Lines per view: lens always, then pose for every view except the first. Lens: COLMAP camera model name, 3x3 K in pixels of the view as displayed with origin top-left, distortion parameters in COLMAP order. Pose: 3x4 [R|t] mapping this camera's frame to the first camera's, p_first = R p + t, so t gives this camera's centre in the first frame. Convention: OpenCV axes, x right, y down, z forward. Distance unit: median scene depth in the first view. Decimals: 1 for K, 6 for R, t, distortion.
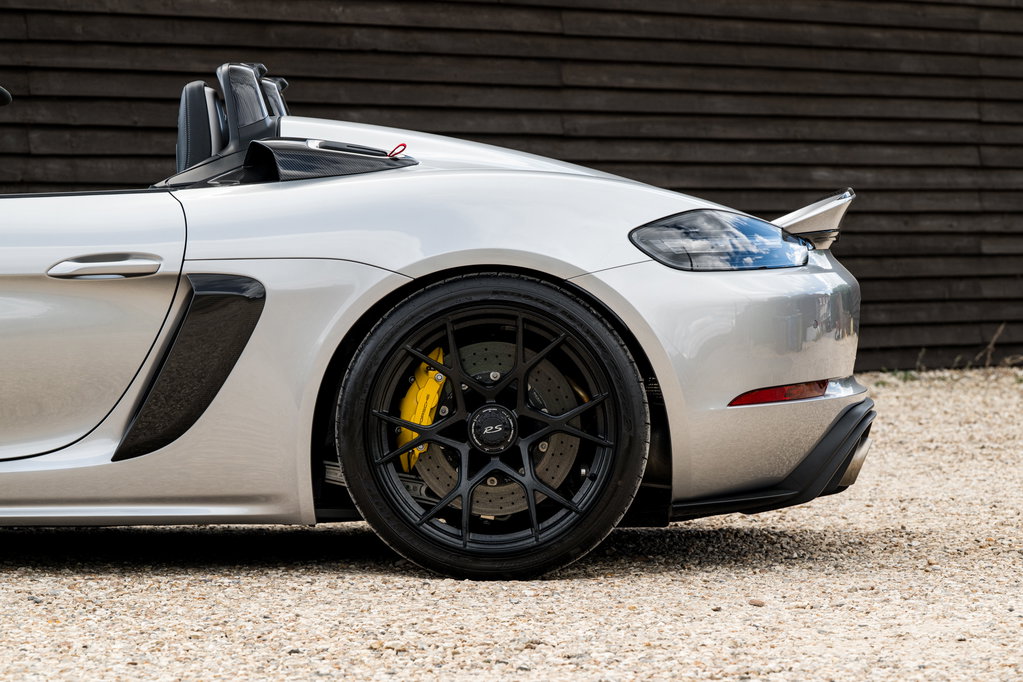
lens RADIAL K [[3493.9, 0, 511.5], [0, 3493.9, 341.0], [0, 0, 1]] dist [-0.004191, 0.714606]
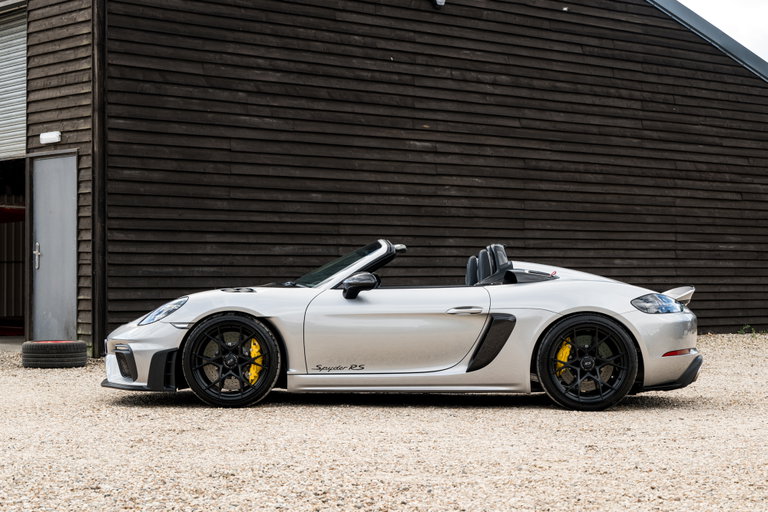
lens RADIAL K [[1586.2, 0, 384.0], [0, 1586.2, 256.0], [0, 0, 1]] dist [-0.009950, 0.086418]
pose [[0.999922, 0.009356, -0.008315, -0.085458], [-0.009646, 0.999319, -0.035614, -0.009035], [0.007976, 0.035691, 0.999331, -0.208729]]
